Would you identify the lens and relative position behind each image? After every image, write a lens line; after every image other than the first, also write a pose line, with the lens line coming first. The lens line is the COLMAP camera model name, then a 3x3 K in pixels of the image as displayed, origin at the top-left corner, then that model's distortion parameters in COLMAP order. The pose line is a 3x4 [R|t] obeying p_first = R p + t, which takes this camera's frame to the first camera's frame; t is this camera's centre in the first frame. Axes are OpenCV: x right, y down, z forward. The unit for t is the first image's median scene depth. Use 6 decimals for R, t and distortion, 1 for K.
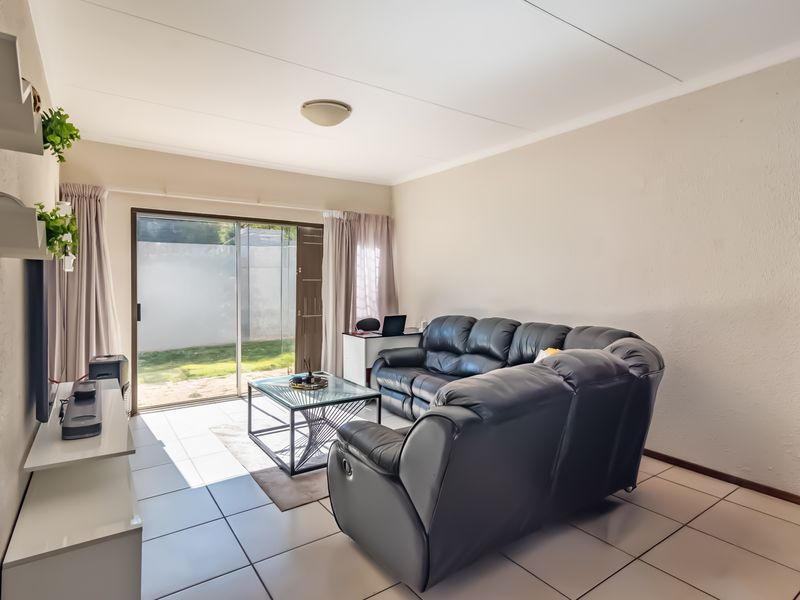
lens RADIAL K [[446.1, 0, 399.4], [0, 446.1, 291.4], [0, 0, 1]] dist [0.001392, -0.000213]
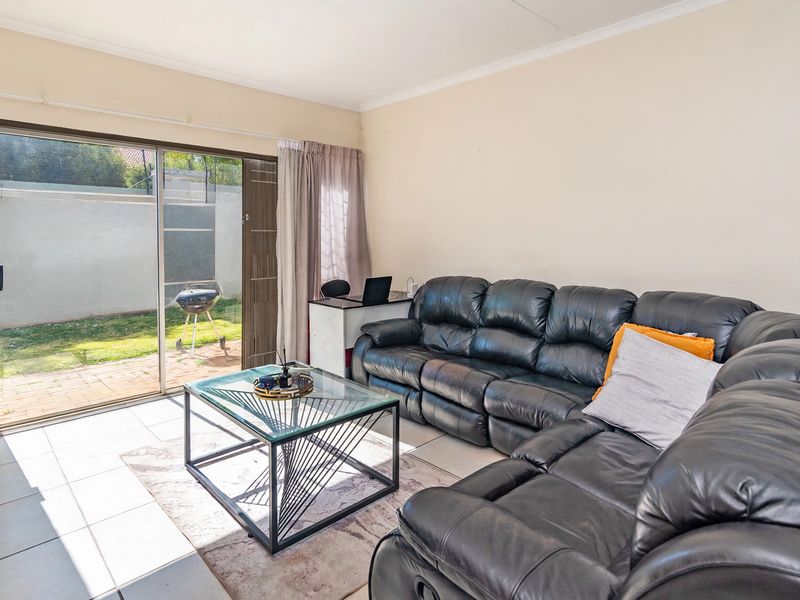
lens RADIAL K [[456.3, 0, 391.1], [0, 456.3, 248.1], [0, 0, 1]] dist [0.001272, 0.000342]
pose [[0.988640, -0.005457, 0.150207, -0.106439], [0.004160, 0.999951, 0.008949, -0.002347], [-0.150248, -0.008222, 0.988614, 0.225889]]
